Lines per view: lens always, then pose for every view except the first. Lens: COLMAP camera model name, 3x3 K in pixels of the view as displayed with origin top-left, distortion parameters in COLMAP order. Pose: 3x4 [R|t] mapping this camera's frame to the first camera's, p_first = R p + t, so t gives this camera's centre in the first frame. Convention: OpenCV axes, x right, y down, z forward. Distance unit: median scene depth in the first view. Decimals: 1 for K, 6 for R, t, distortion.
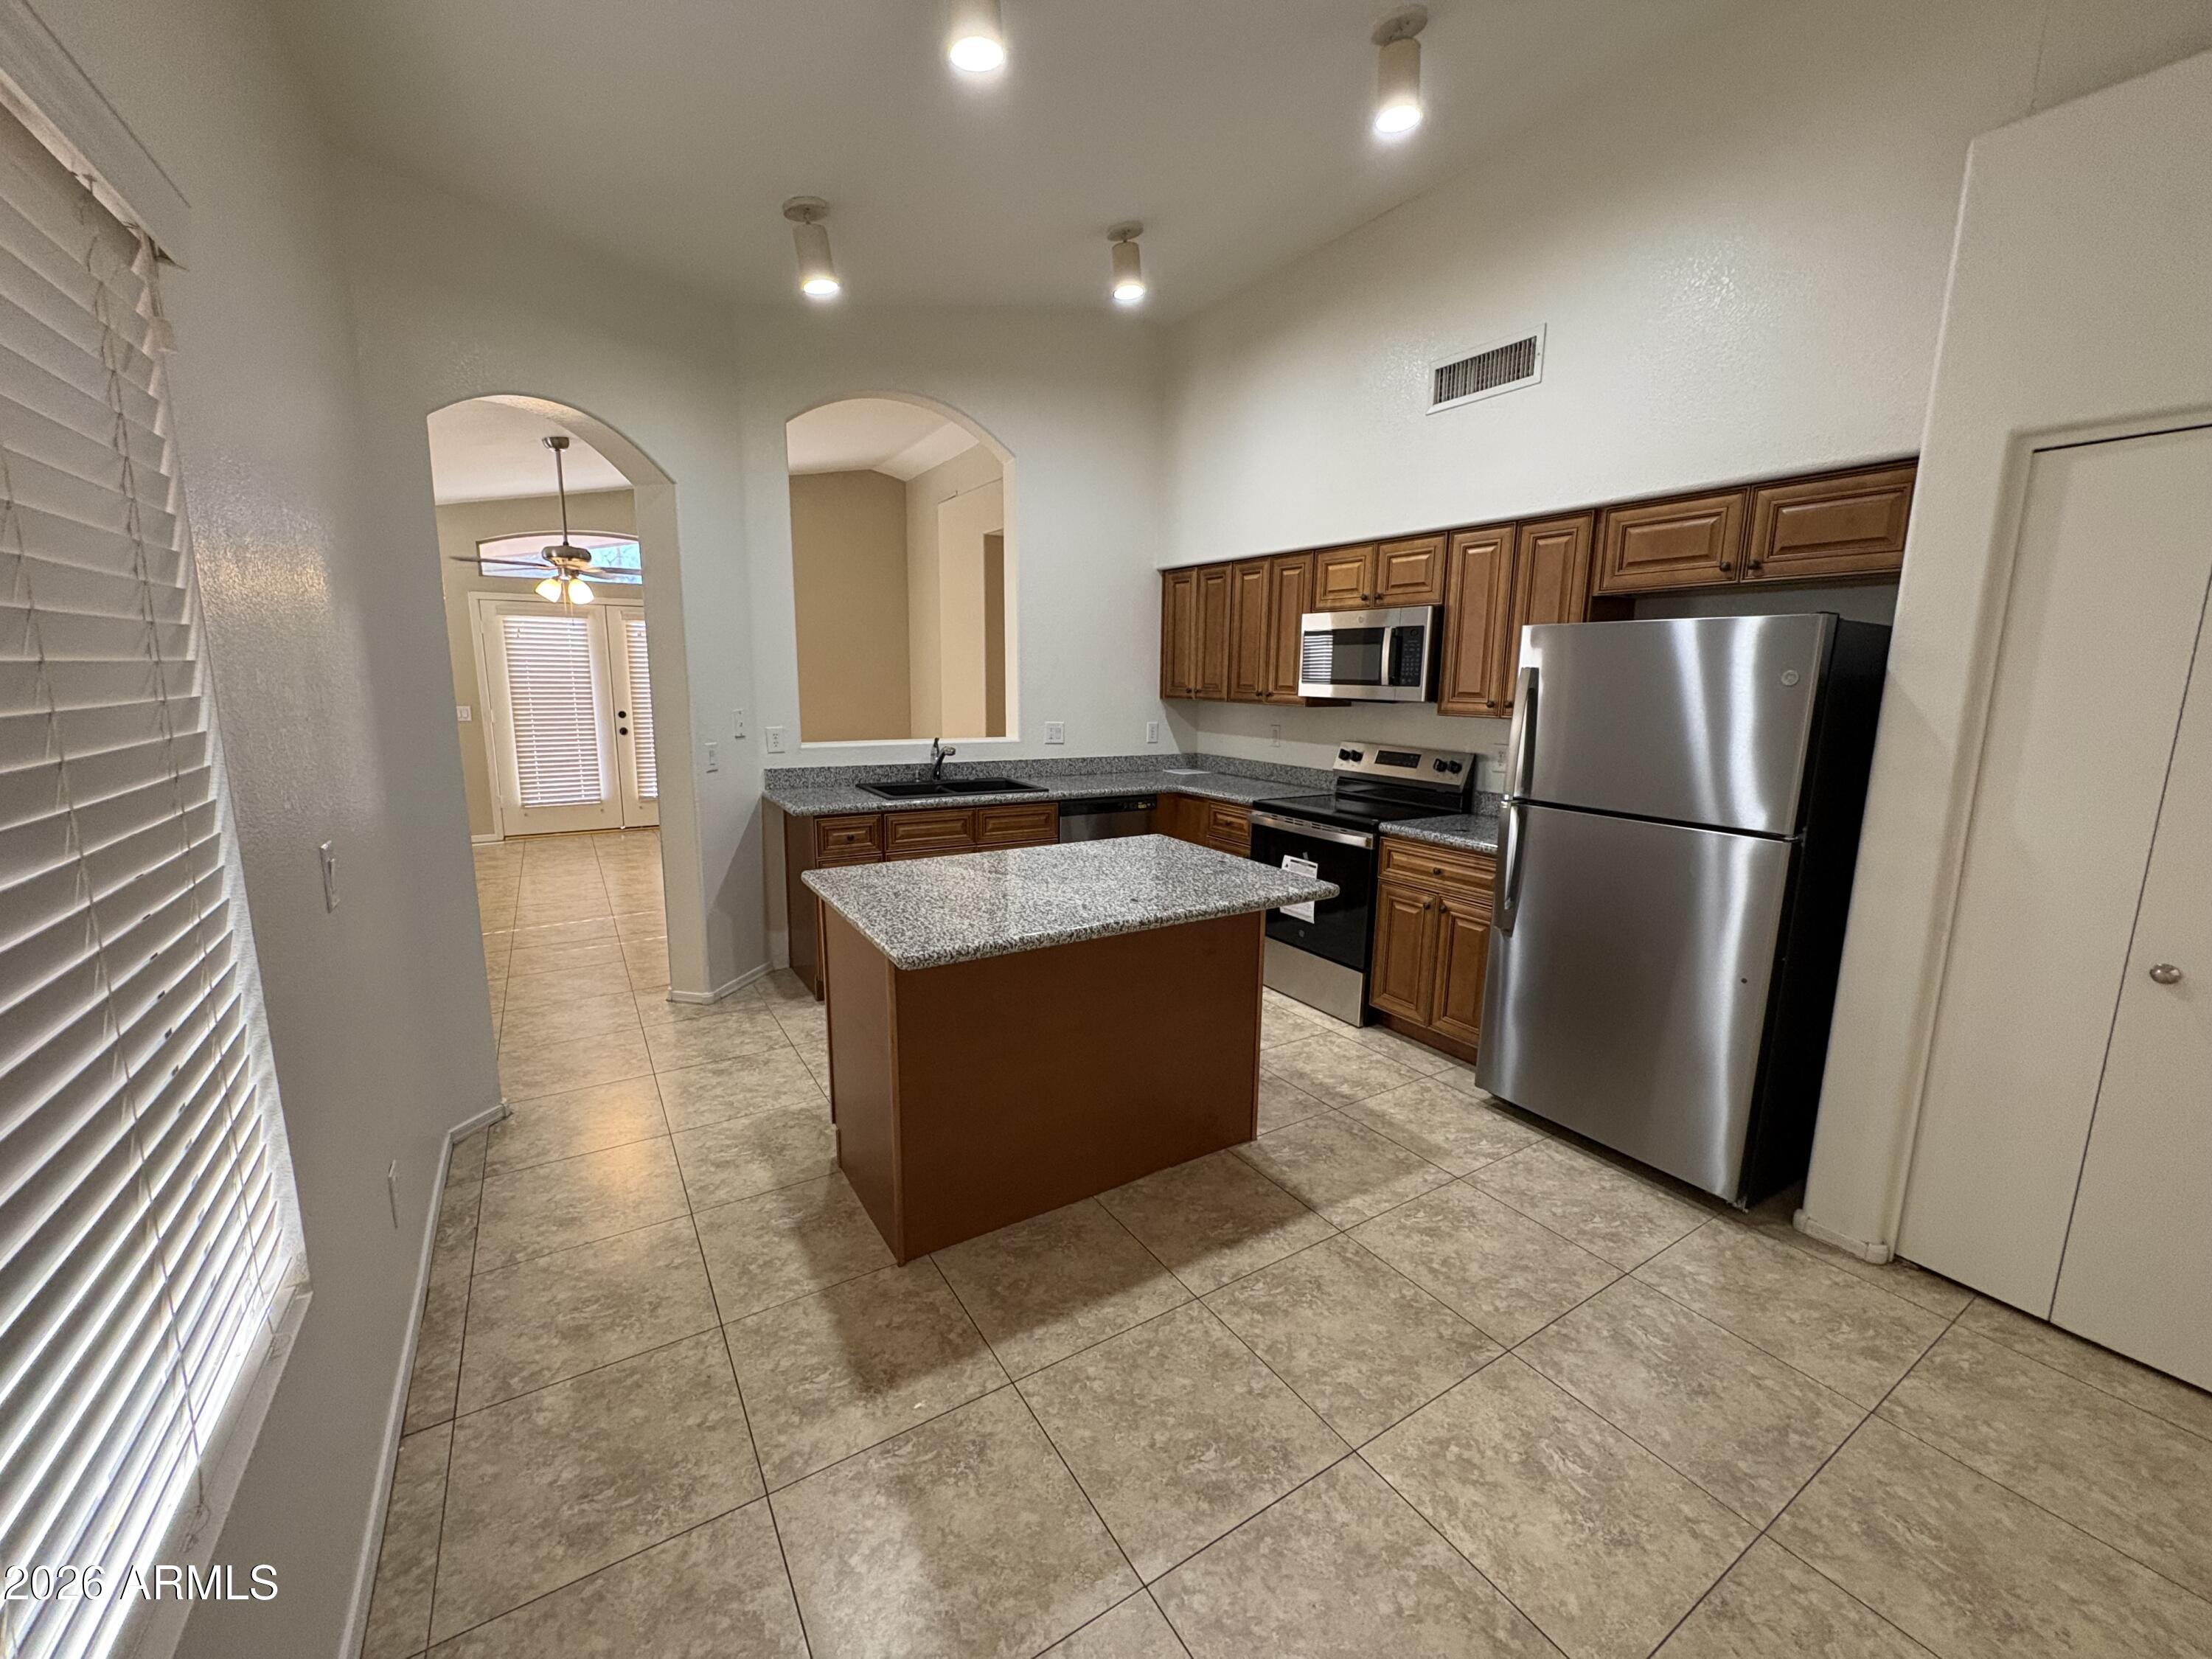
lens RADIAL K [[885.9, 0, 1102.2], [0, 885.9, 818.8], [0, 0, 1]] dist [-0.001795, -0.000103]
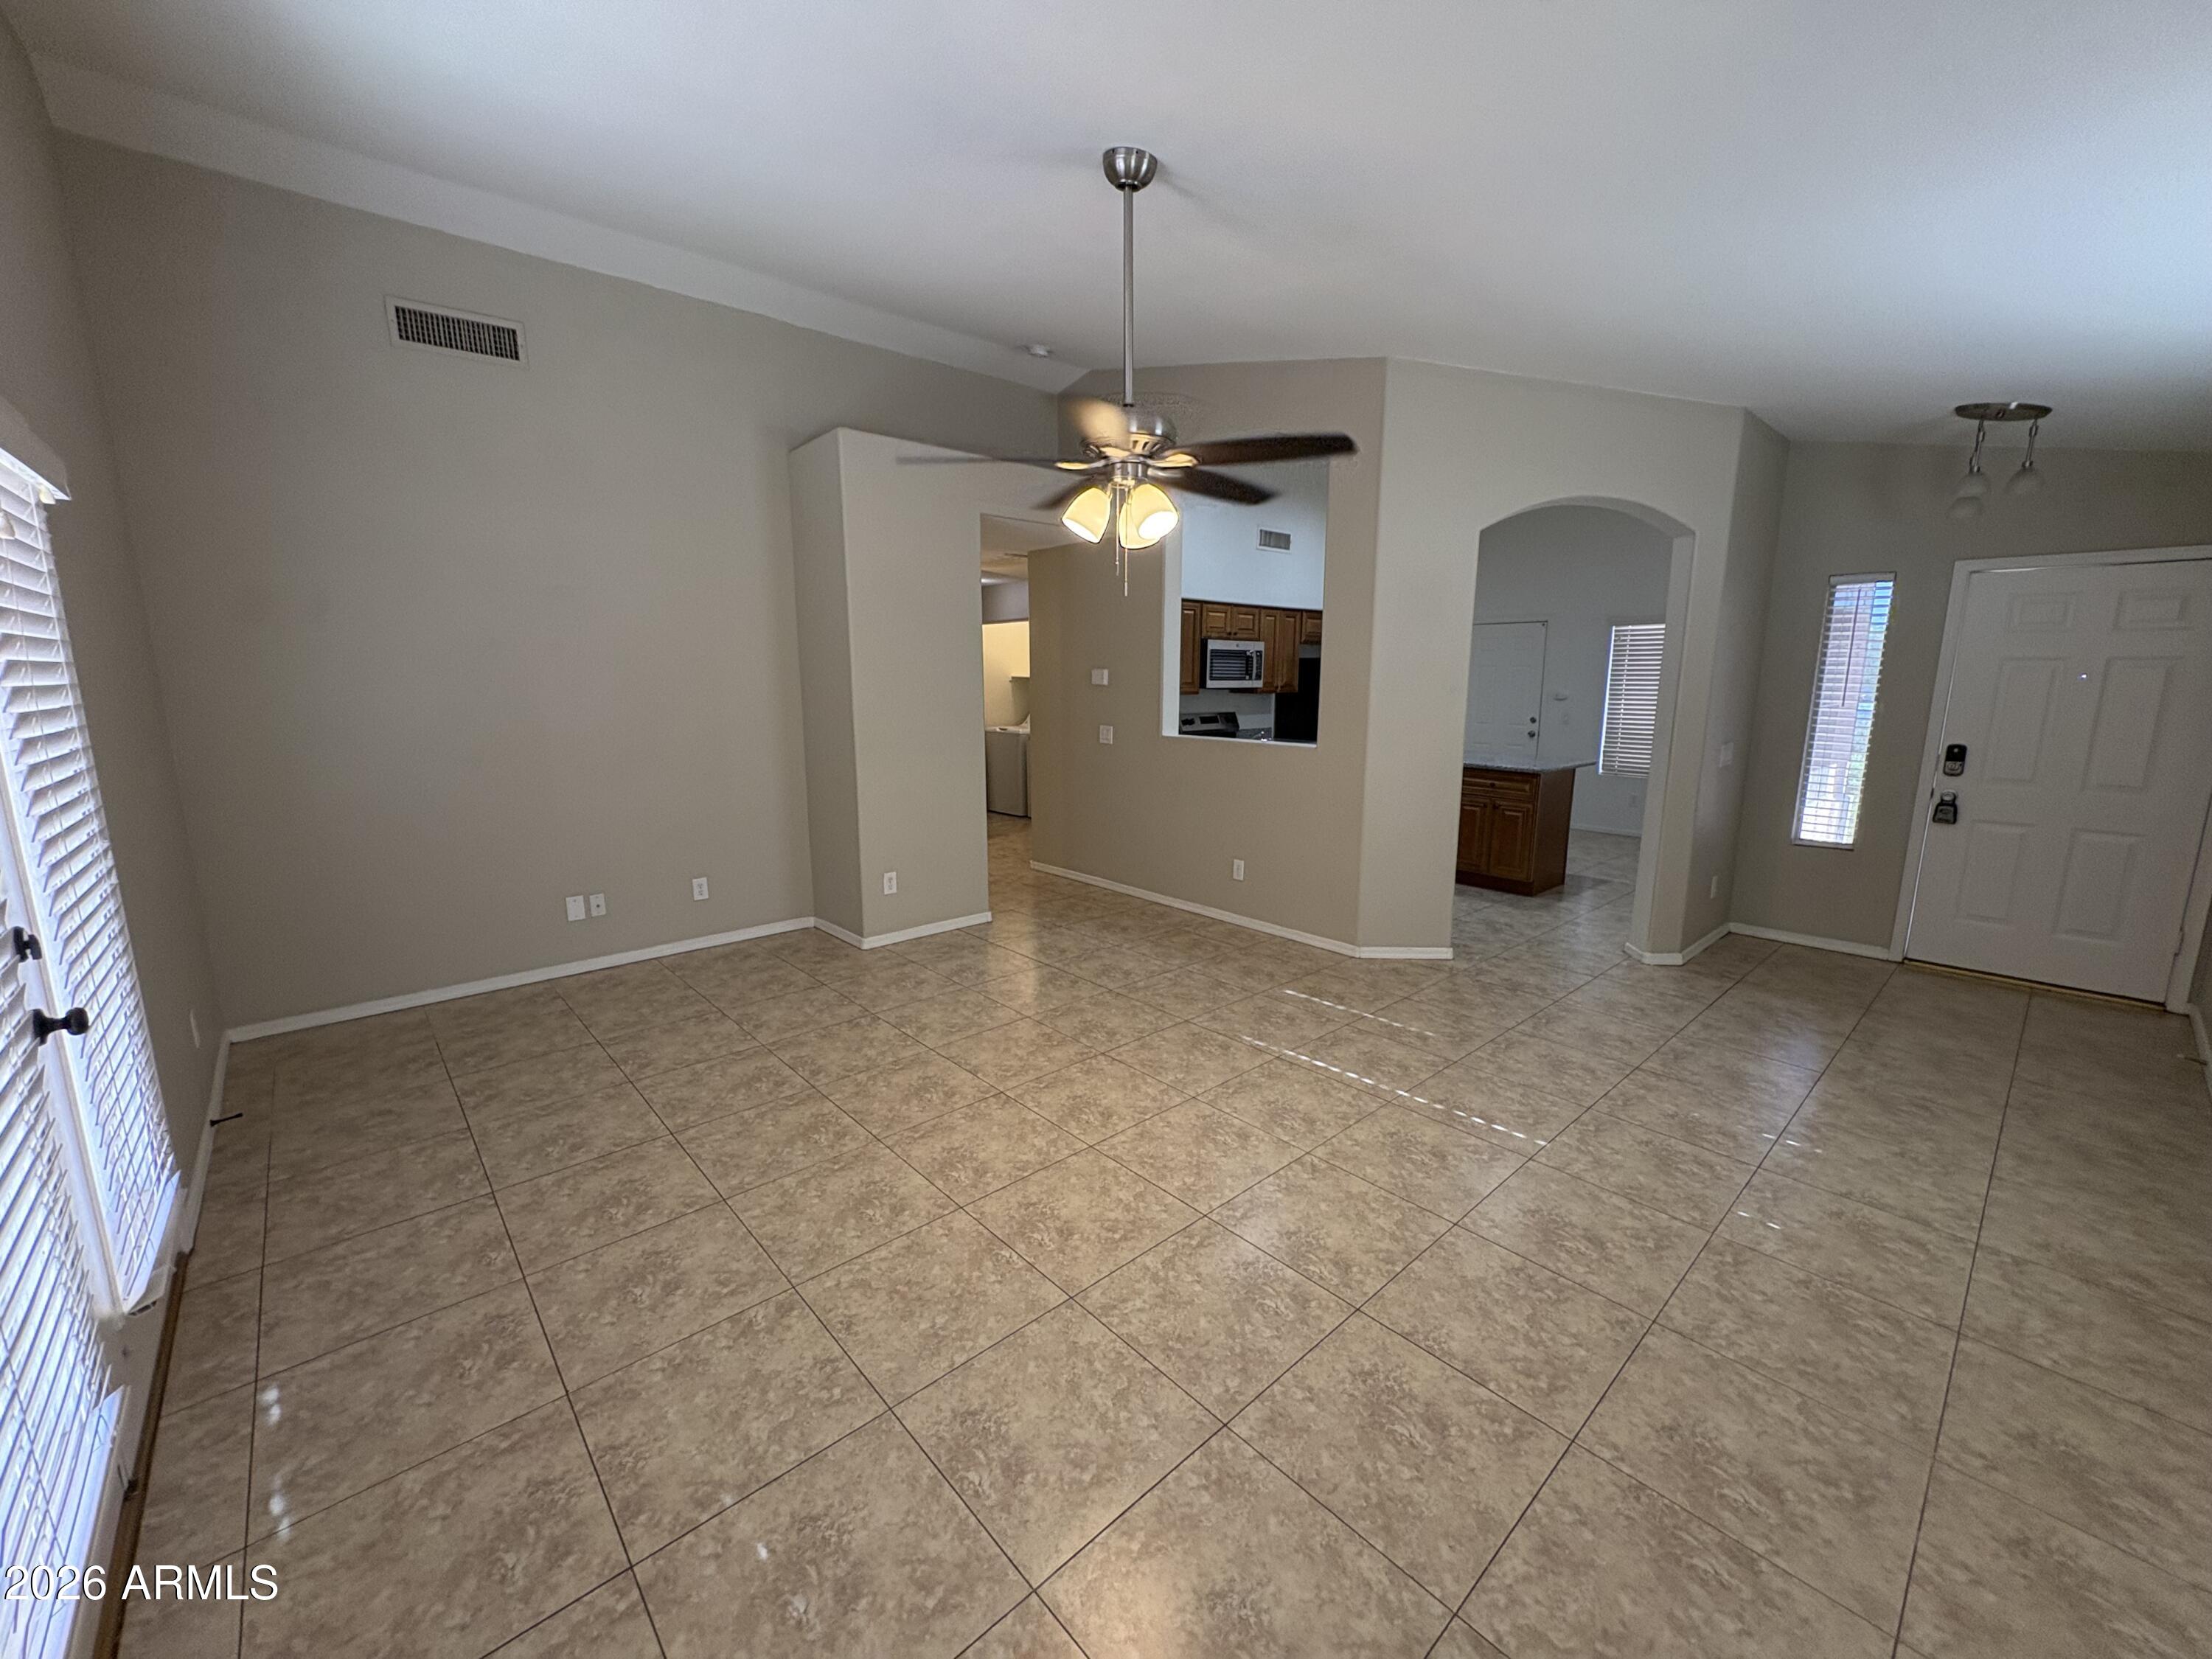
lens RADIAL K [[885.9, 0, 1102.5], [0, 885.9, 838.8], [0, 0, 1]] dist [-0.001795, -0.000103]
pose [[-0.189261, -0.164873, 0.967986, -1.276472], [0.185667, 0.962011, 0.200157, -0.213065], [-0.964214, 0.217605, -0.151459, 1.362238]]
